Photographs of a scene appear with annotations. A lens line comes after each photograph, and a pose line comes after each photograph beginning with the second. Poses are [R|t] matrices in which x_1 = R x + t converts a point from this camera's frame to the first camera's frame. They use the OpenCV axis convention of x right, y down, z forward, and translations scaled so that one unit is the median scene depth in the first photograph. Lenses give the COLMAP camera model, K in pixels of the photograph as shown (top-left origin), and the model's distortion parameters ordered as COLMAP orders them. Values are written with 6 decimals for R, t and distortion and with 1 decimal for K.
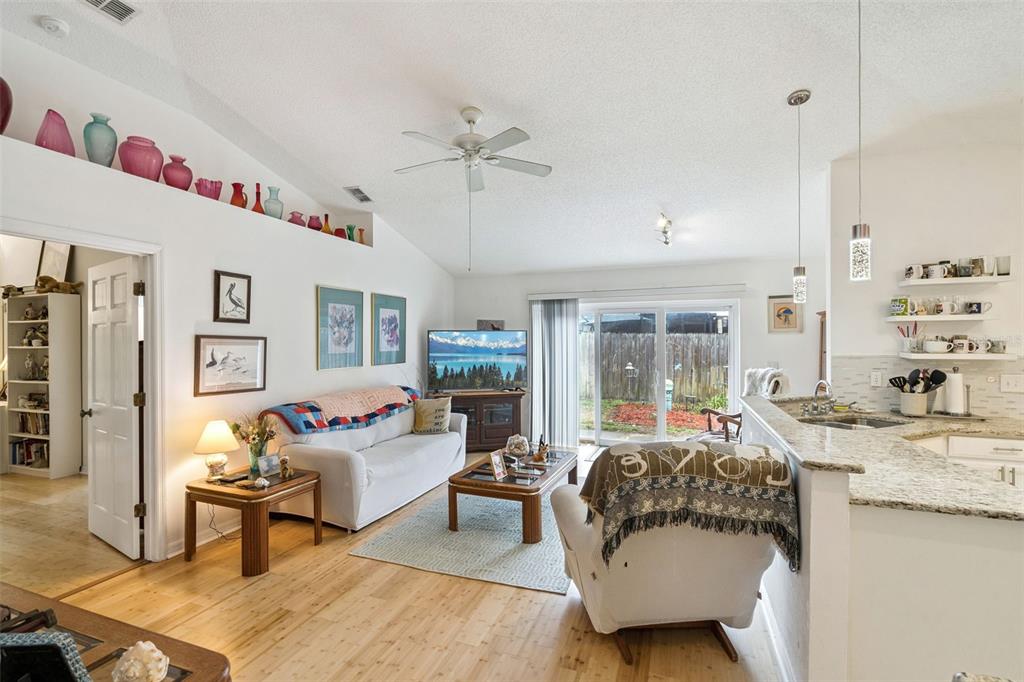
lens RADIAL K [[469.8, 0, 510.3], [0, 469.8, 341.8], [0, 0, 1]] dist [-0.002221, 0.001575]
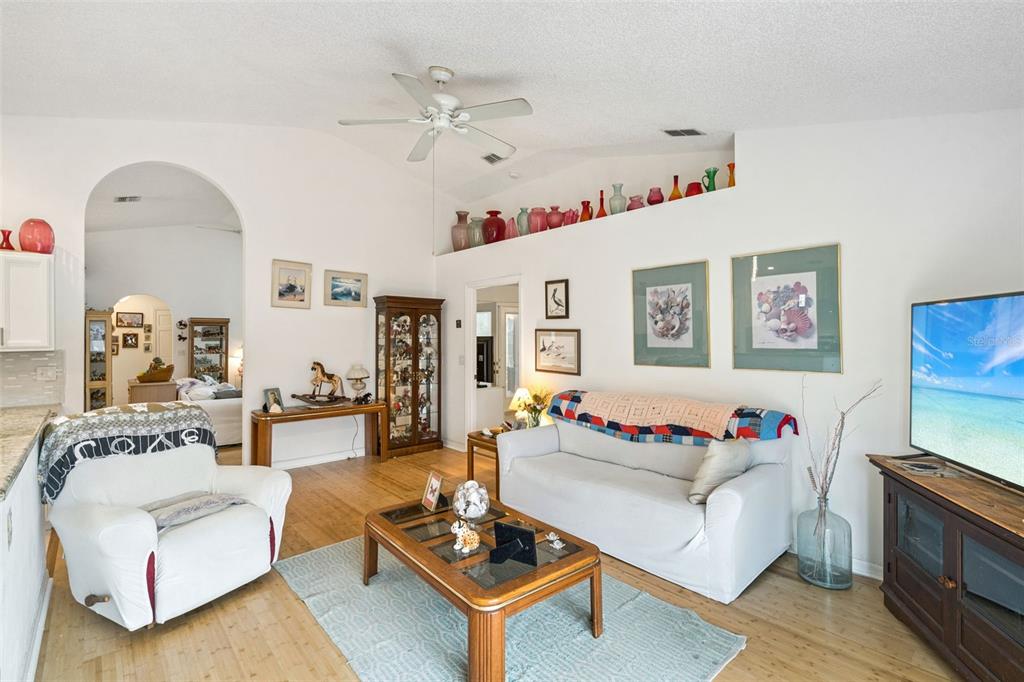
lens RADIAL K [[469.8, 0, 509.8], [0, 469.8, 336.1], [0, 0, 1]] dist [-0.002221, 0.001575]
pose [[-0.473816, -0.002732, -0.880620, 0.484810], [-0.002157, 0.999996, -0.001941, 0.007642], [0.880621, 0.000980, -0.473820, 1.199067]]
